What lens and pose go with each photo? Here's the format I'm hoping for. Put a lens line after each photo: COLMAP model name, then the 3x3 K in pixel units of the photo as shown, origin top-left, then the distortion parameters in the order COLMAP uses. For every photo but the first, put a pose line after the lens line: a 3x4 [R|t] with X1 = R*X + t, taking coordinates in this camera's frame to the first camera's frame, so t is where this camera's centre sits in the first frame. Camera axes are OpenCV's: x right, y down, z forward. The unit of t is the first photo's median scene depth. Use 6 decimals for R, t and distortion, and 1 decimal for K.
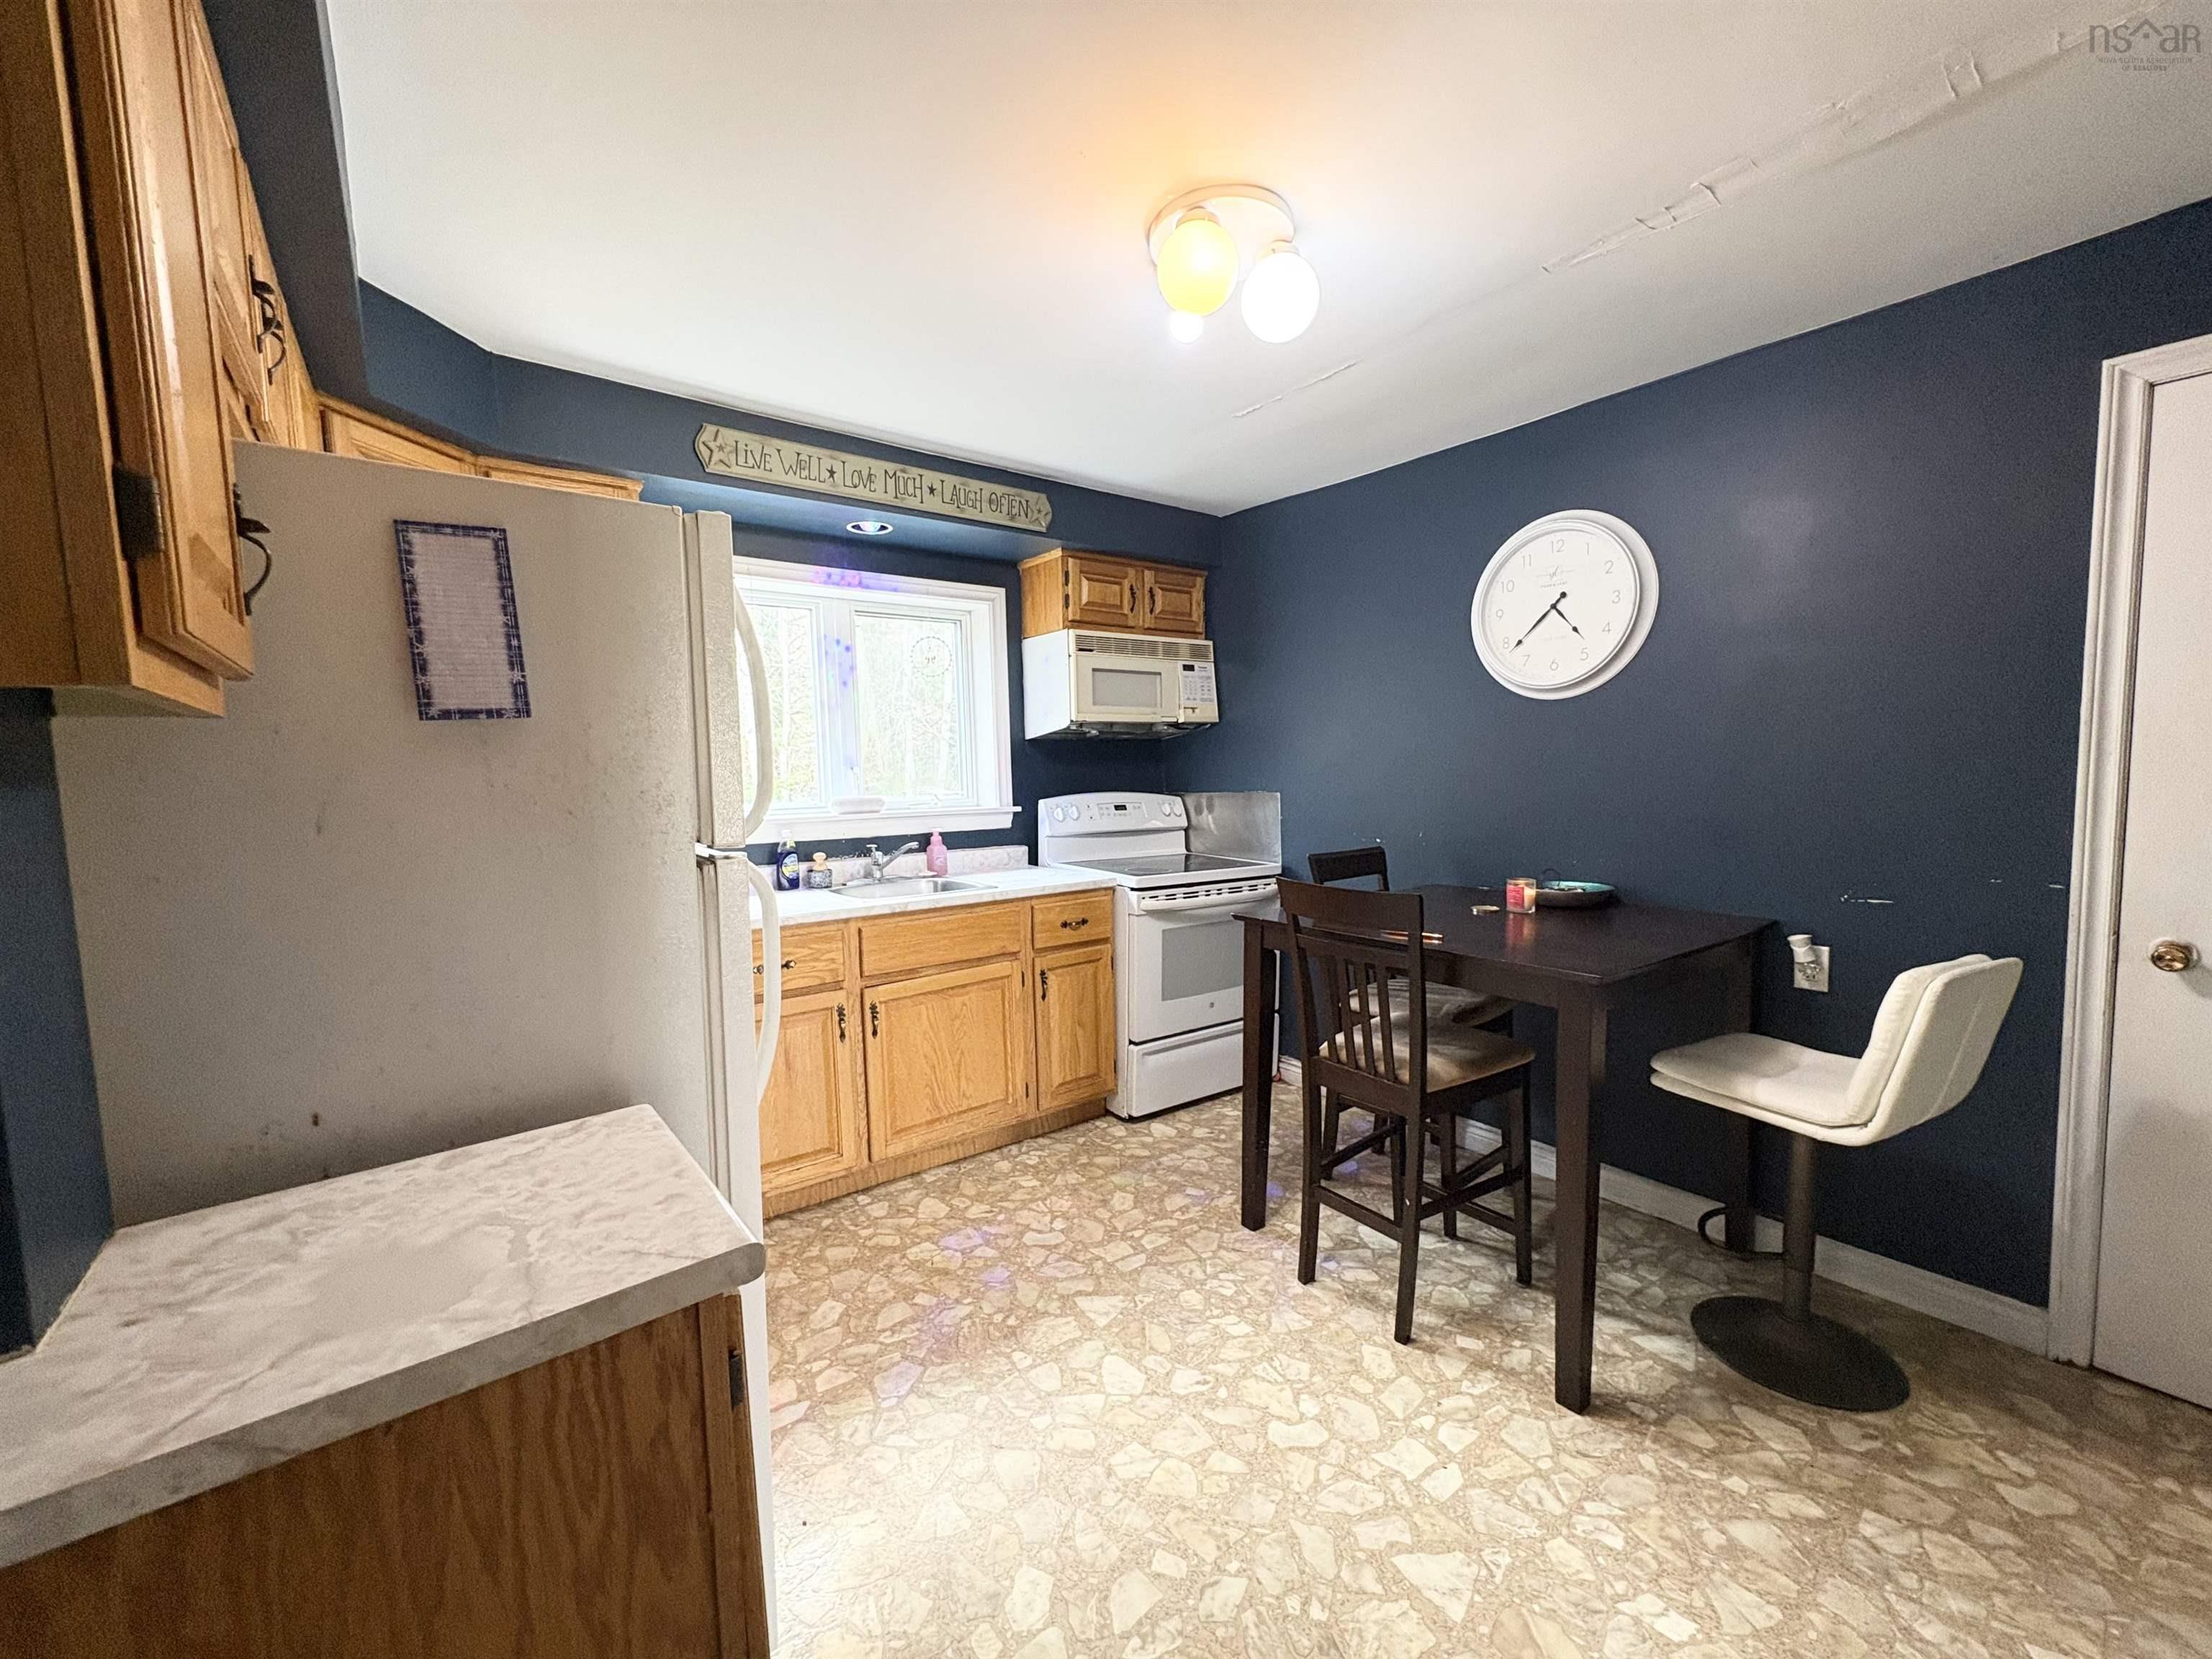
lens RADIAL K [[884.2, 0, 1106.0], [0, 884.2, 829.5], [0, 0, 1]] dist [0.002484, -0.000166]
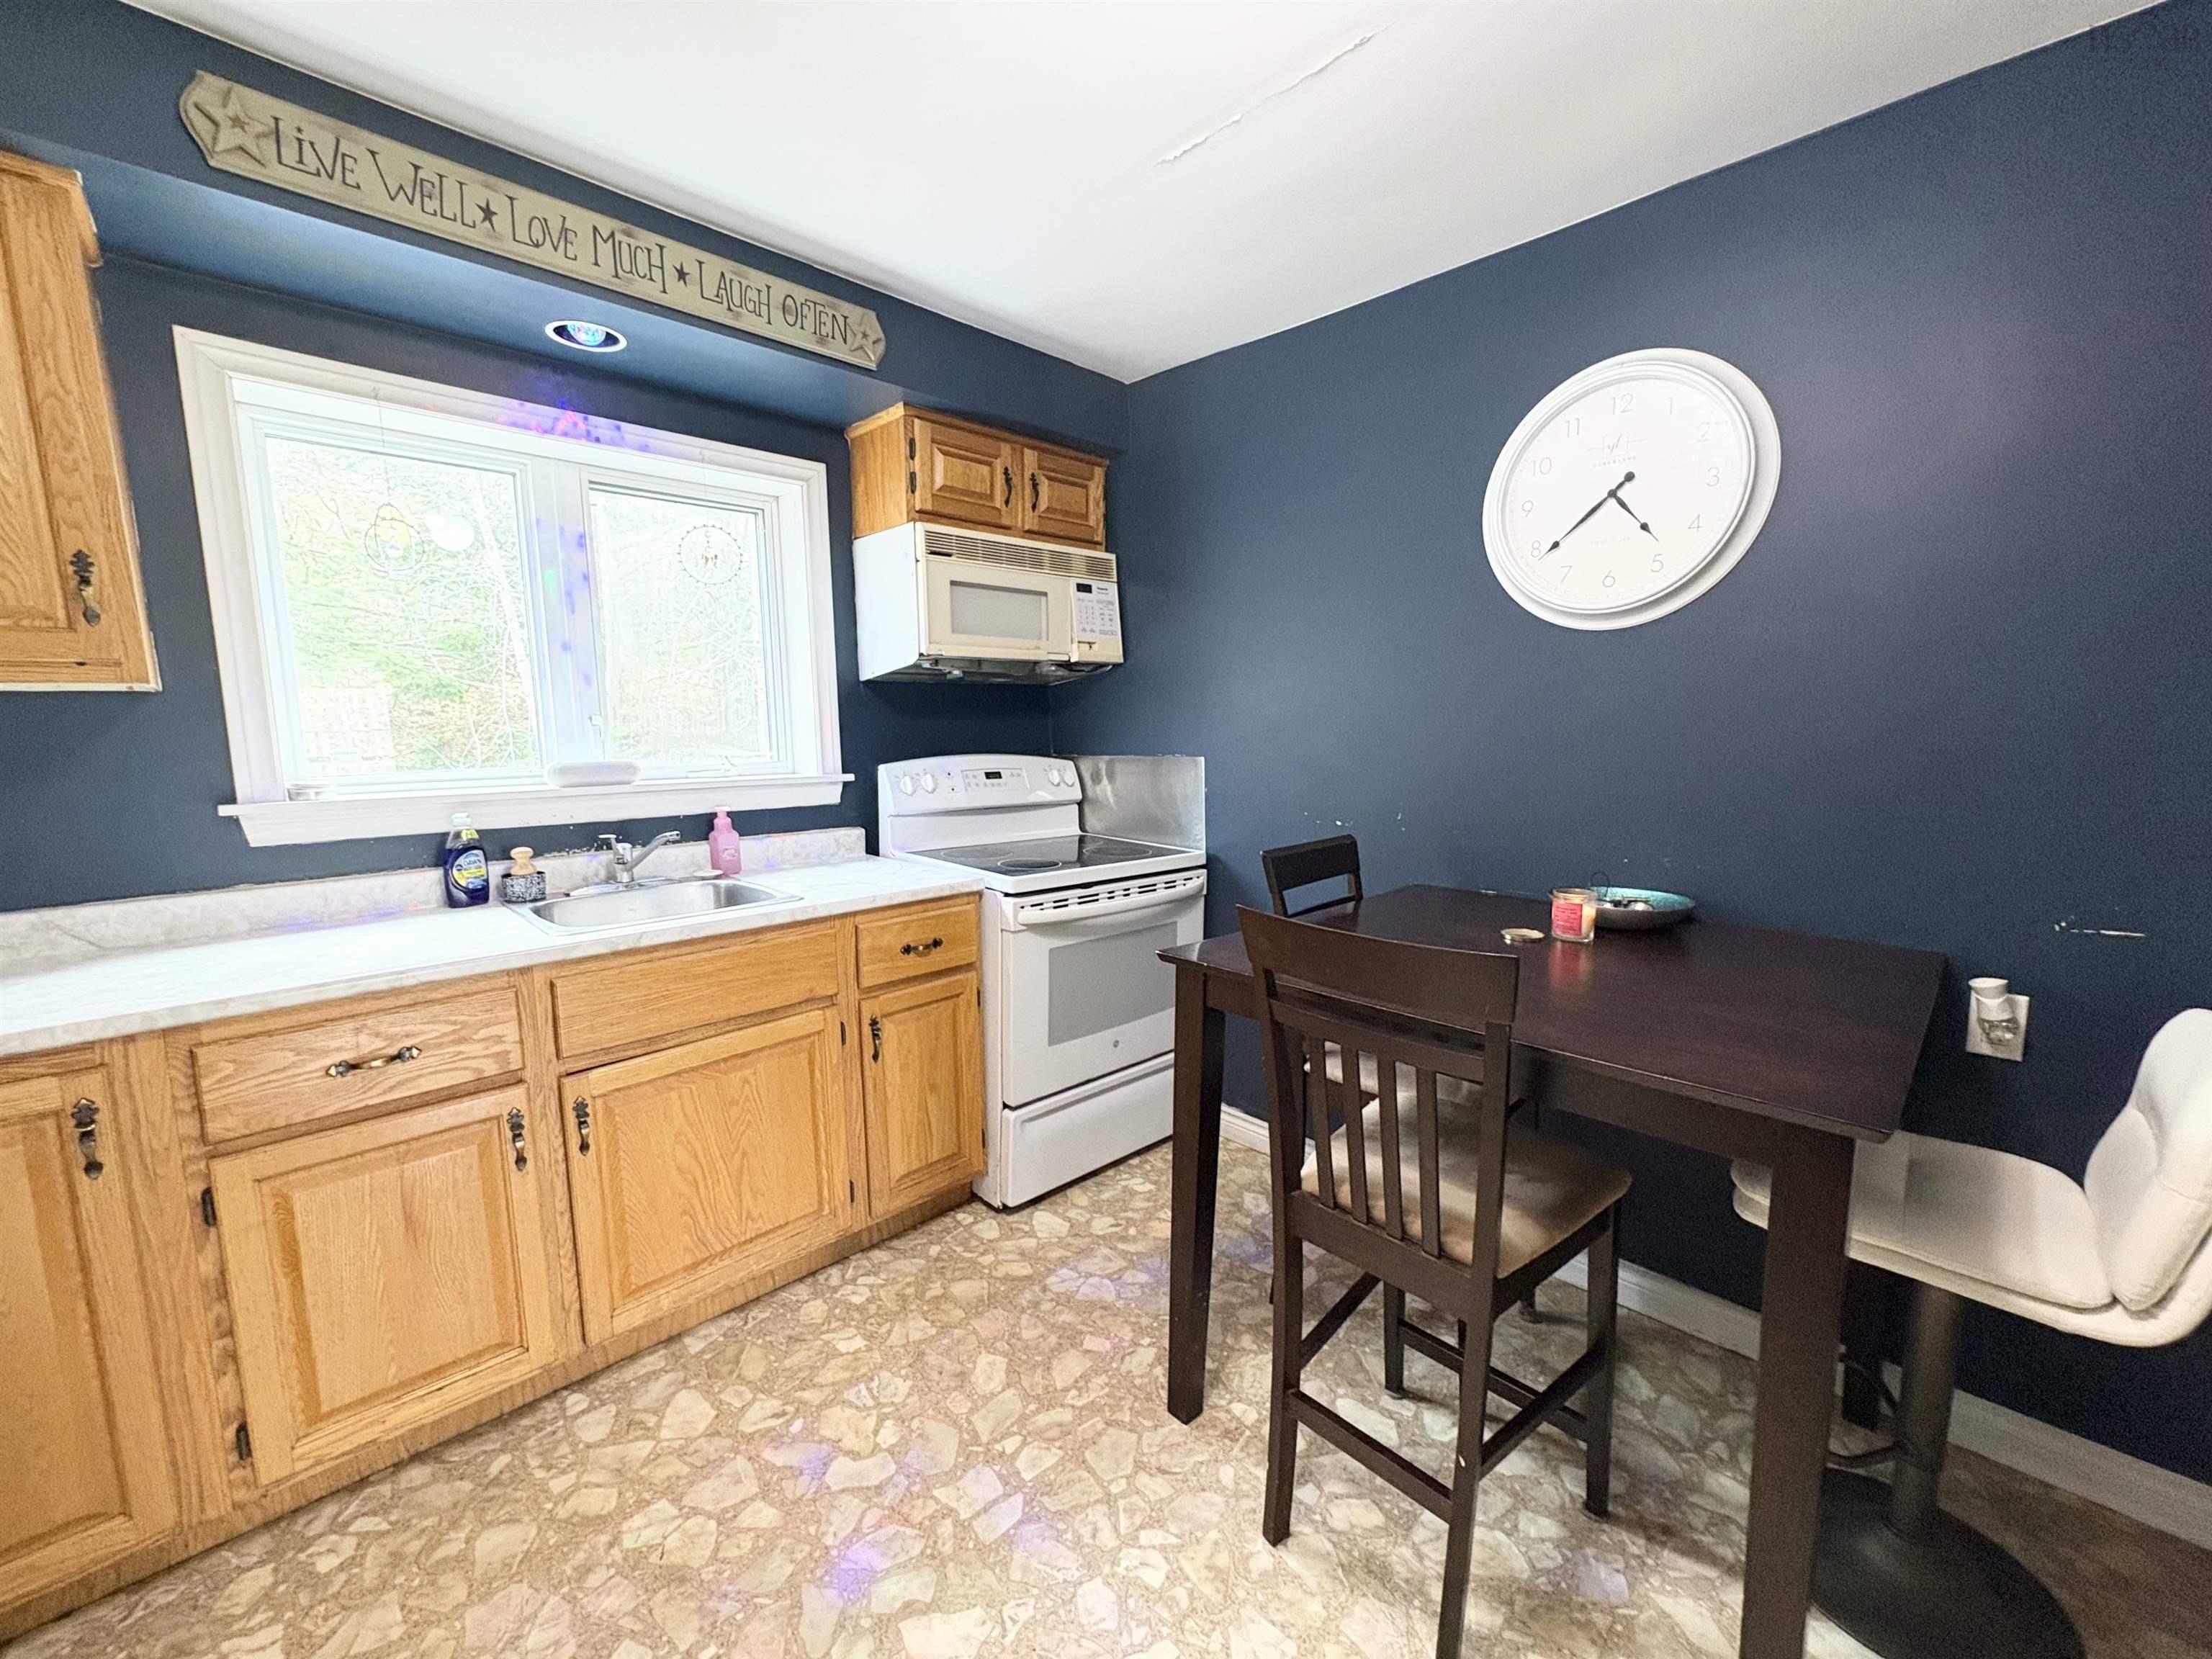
lens RADIAL K [[884.2, 0, 1106.0], [0, 884.2, 829.5], [0, 0, 1]] dist [0.002484, -0.000166]
pose [[0.991977, -0.004172, 0.126346, 0.020742], [-0.002064, 0.998787, 0.049191, -0.020408], [-0.126399, -0.049057, 0.990766, 0.311215]]
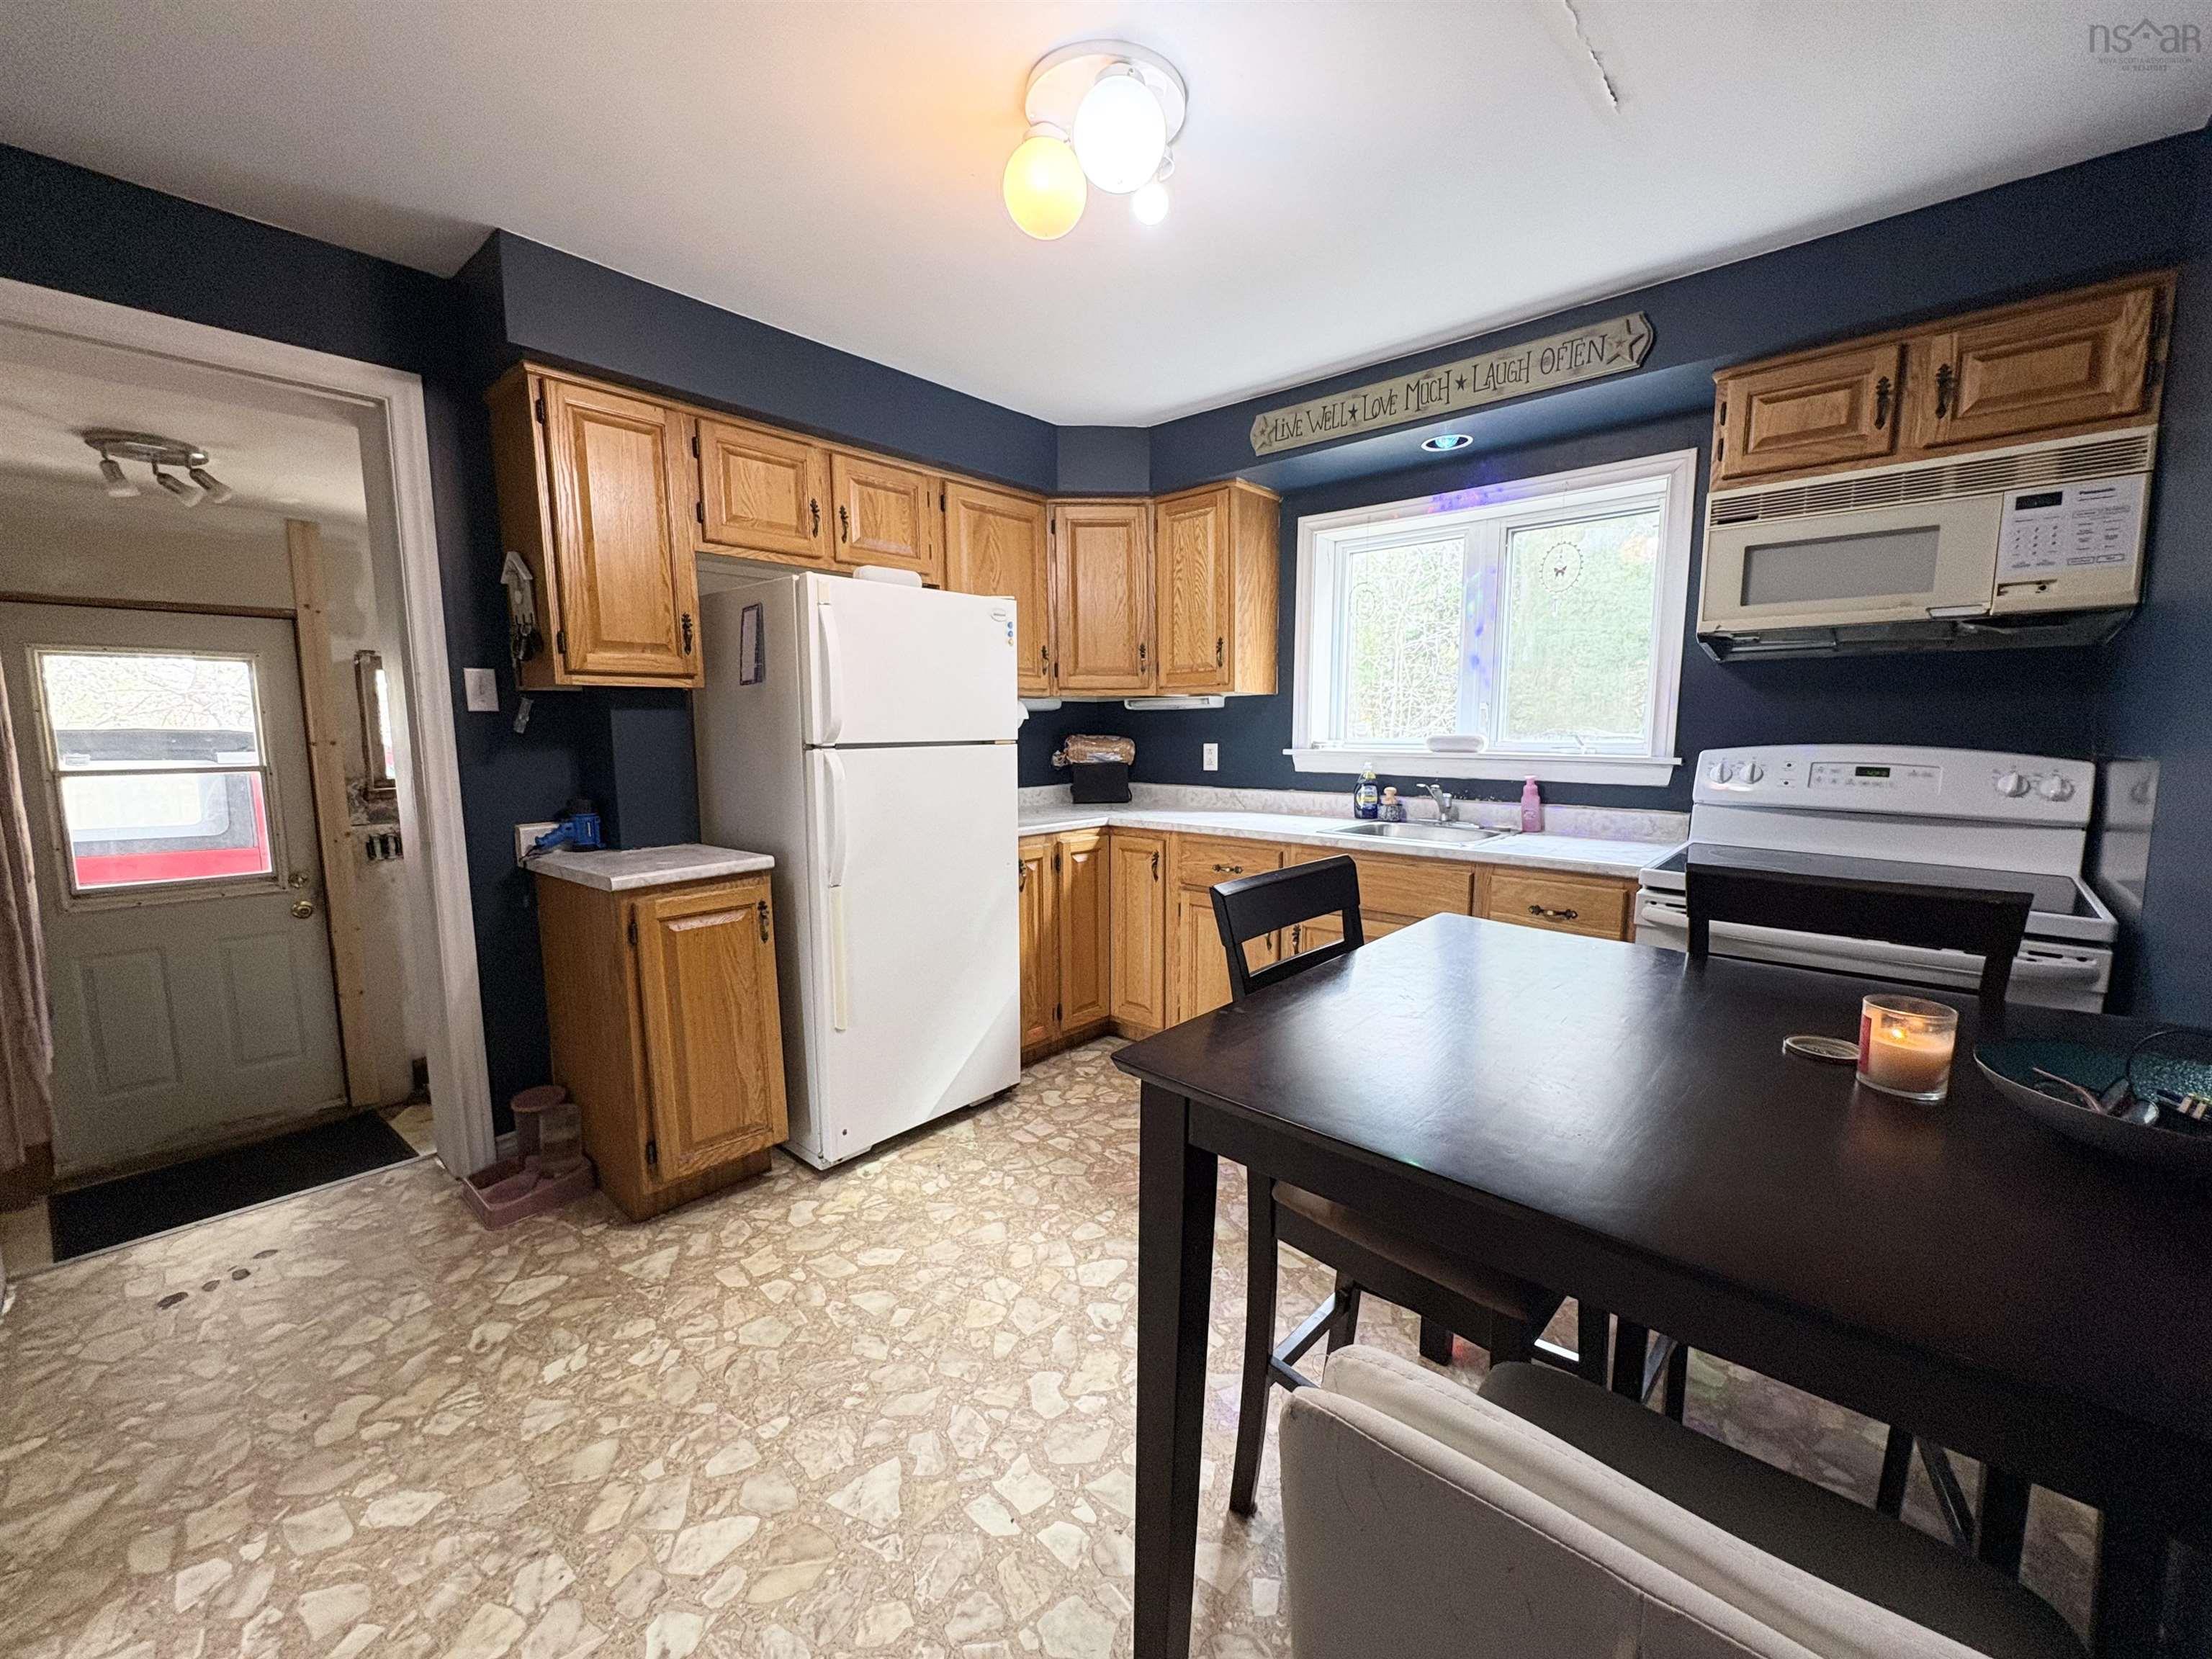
lens RADIAL K [[884.2, 0, 1106.0], [0, 884.2, 829.5], [0, 0, 1]] dist [0.002484, -0.000166]
pose [[0.183965, 0.138585, -0.973114, 0.636175], [-0.068493, 0.989412, 0.127958, -0.034655], [0.980543, 0.043111, 0.191509, 0.496936]]
